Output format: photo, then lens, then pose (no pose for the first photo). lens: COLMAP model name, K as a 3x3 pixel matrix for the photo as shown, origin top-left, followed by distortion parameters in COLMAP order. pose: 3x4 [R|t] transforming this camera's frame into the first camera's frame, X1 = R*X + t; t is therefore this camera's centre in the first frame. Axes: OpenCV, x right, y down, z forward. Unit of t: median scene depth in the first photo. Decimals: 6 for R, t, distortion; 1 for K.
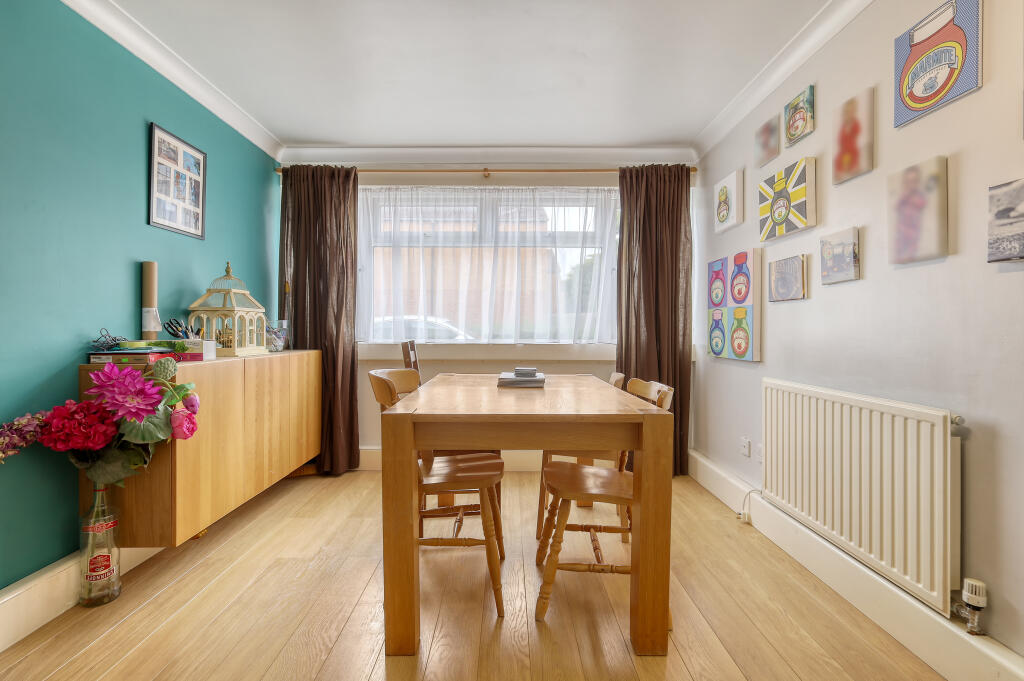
lens RADIAL K [[482.4, 0, 509.2], [0, 482.4, 333.3], [0, 0, 1]] dist [0.001591, -0.000031]
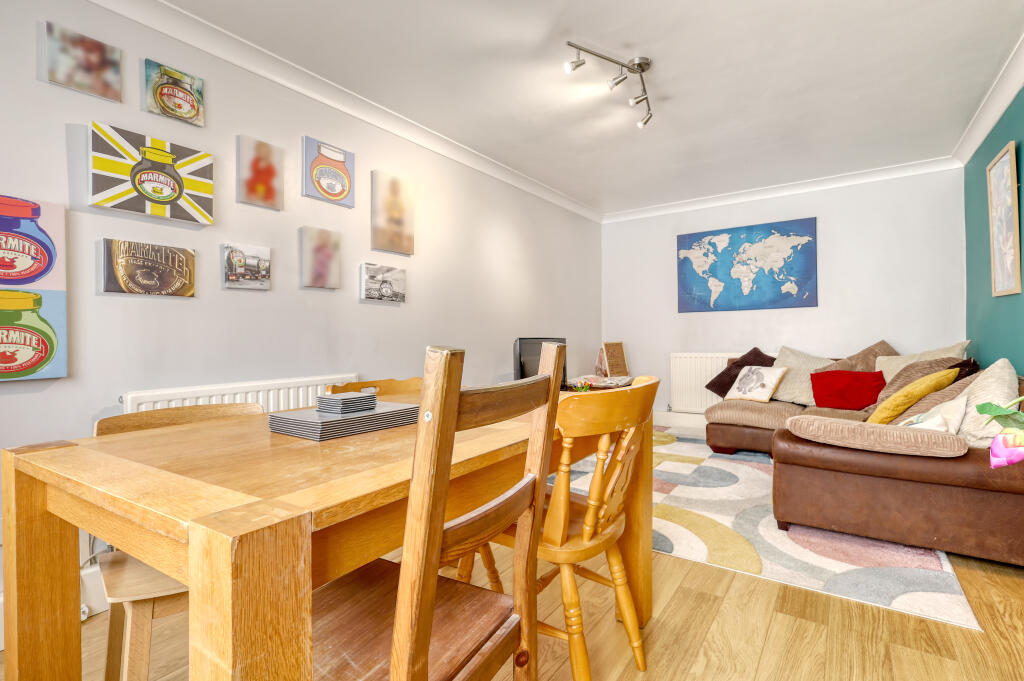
lens RADIAL K [[482.4, 0, 509.2], [0, 482.4, 333.3], [0, 0, 1]] dist [0.001591, -0.000031]
pose [[-0.814622, 0.001425, 0.579990, -0.445127], [0.006634, 0.999954, 0.006862, -0.002953], [-0.579954, 0.009438, -0.814595, 1.431878]]
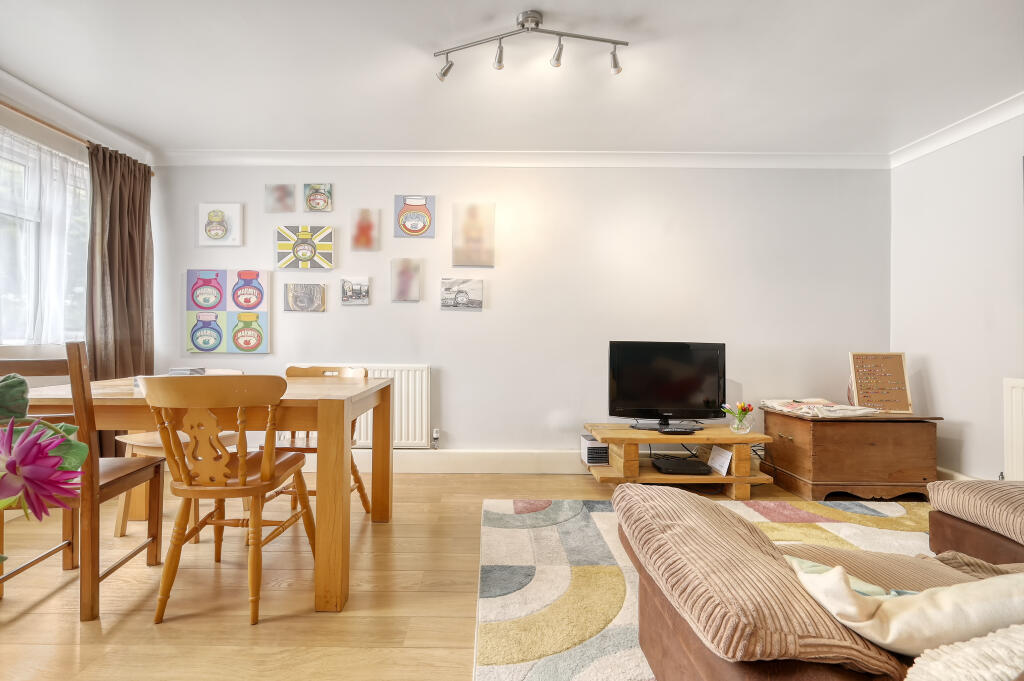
lens RADIAL K [[461.3, 0, 481.3], [0, 461.3, 337.2], [0, 0, 1]] dist [-0.001659, 0.000015]
pose [[0.024488, -0.002852, 0.999696, -0.946403], [-0.002163, 0.999993, 0.002905, 0.009633], [-0.999698, -0.002234, 0.024482, 0.438572]]
